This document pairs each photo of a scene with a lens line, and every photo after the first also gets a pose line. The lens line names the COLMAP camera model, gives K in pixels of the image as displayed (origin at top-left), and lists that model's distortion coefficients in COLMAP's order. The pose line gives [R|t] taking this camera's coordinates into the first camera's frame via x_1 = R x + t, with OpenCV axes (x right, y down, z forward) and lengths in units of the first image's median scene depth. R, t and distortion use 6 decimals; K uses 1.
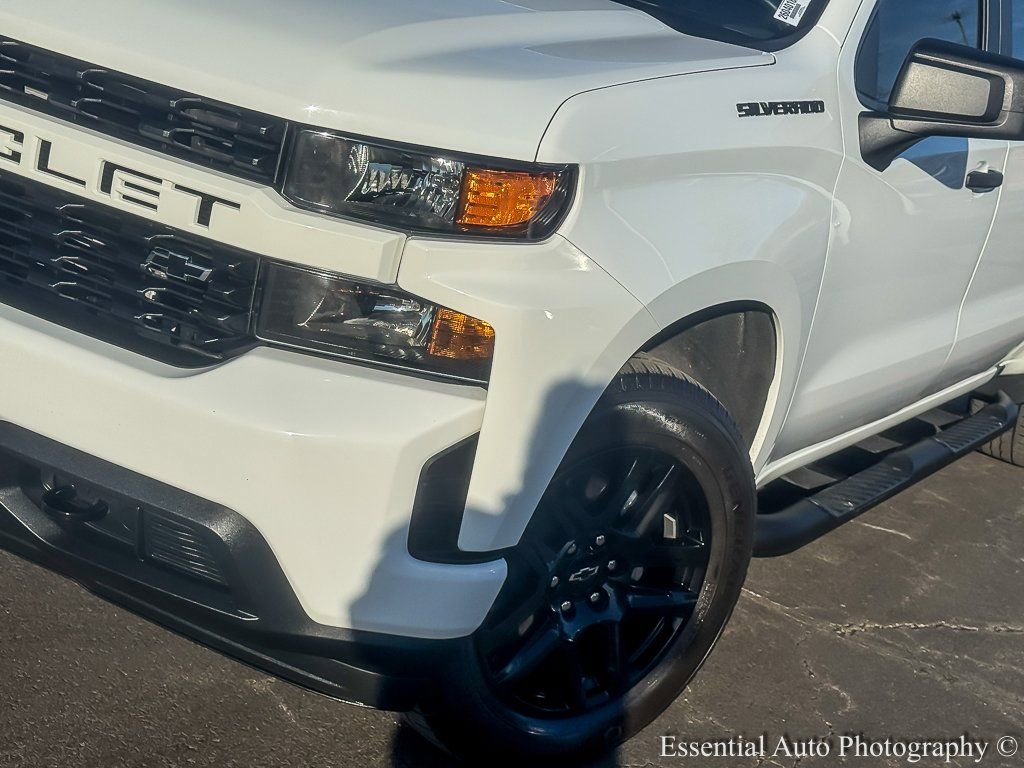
lens RADIAL K [[1531.6, 0, 498.6], [0, 1531.6, 378.0], [0, 0, 1]] dist [0.116873, 0.000000]
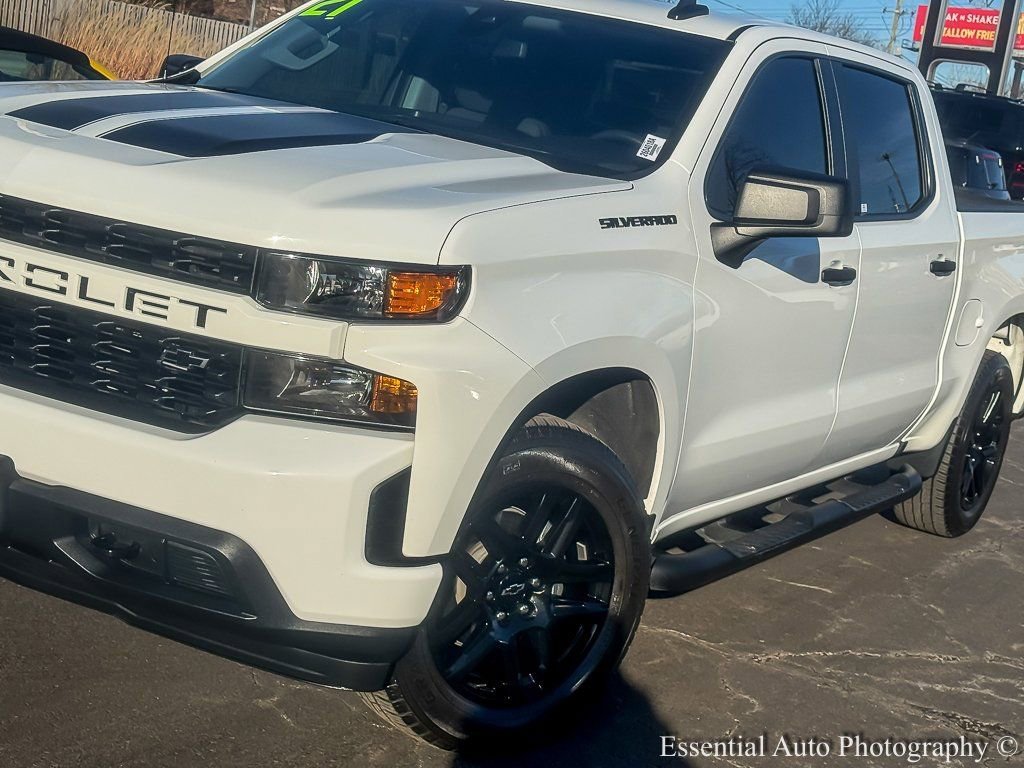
lens RADIAL K [[1531.6, 0, 495.5], [0, 1531.6, 368.5], [0, 0, 1]] dist [0.116873, 0.000000]
pose [[0.997439, -0.071500, -0.001699, 0.065174], [0.070870, 0.991293, -0.110974, 0.100108], [0.009619, 0.110570, 0.993822, -0.332383]]
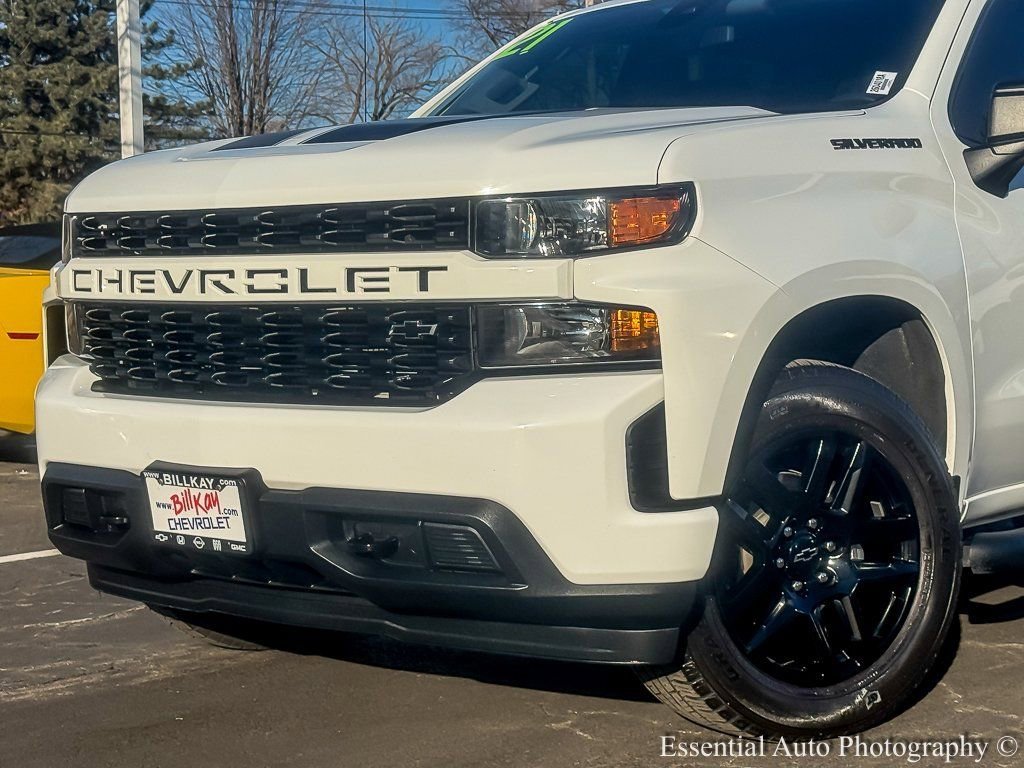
lens RADIAL K [[1735.3, 0, 529.2], [0, 1735.3, 380.6], [0, 0, 1]] dist [0.131084, 0.000000]
pose [[0.962968, -0.238273, -0.126165, 0.060012], [0.202112, 0.947672, -0.247119, 0.330733], [0.178445, 0.212468, 0.960737, -0.370081]]
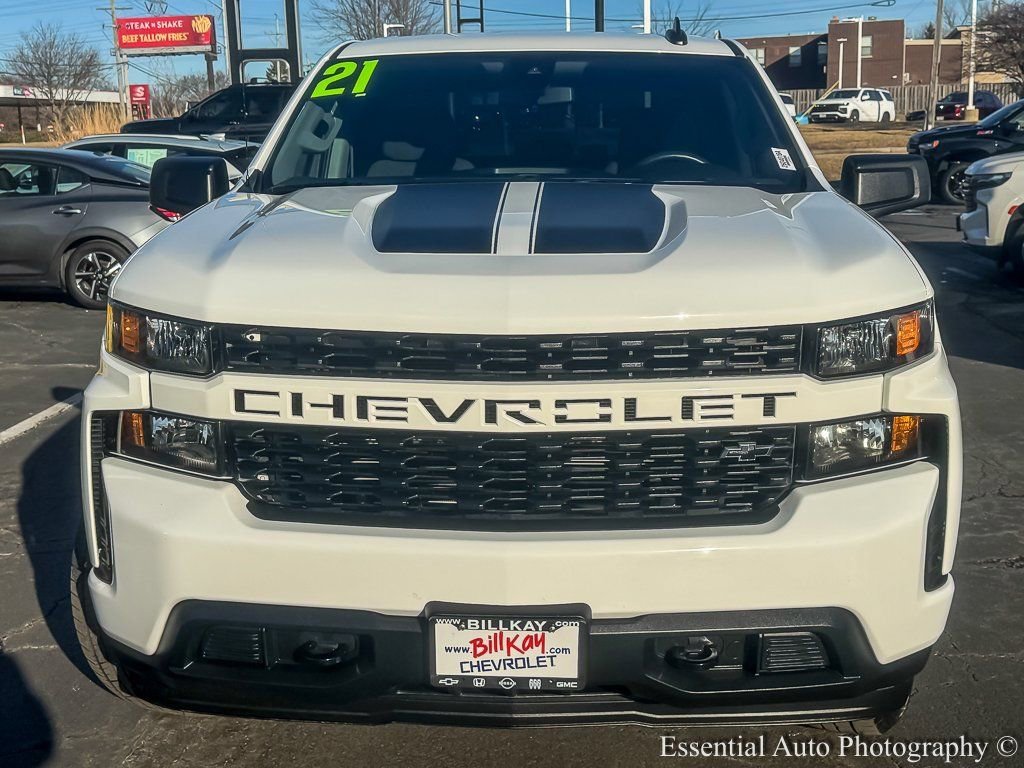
lens RADIAL K [[1217.2, 0, 508.4], [0, 1217.2, 374.7], [0, 0, 1]] dist [0.112916, 0.000000]
pose [[0.853947, -0.320838, 0.409680, -0.752672], [0.338834, 0.940362, 0.030165, -0.224459], [-0.394926, 0.113054, 0.911730, 0.090131]]
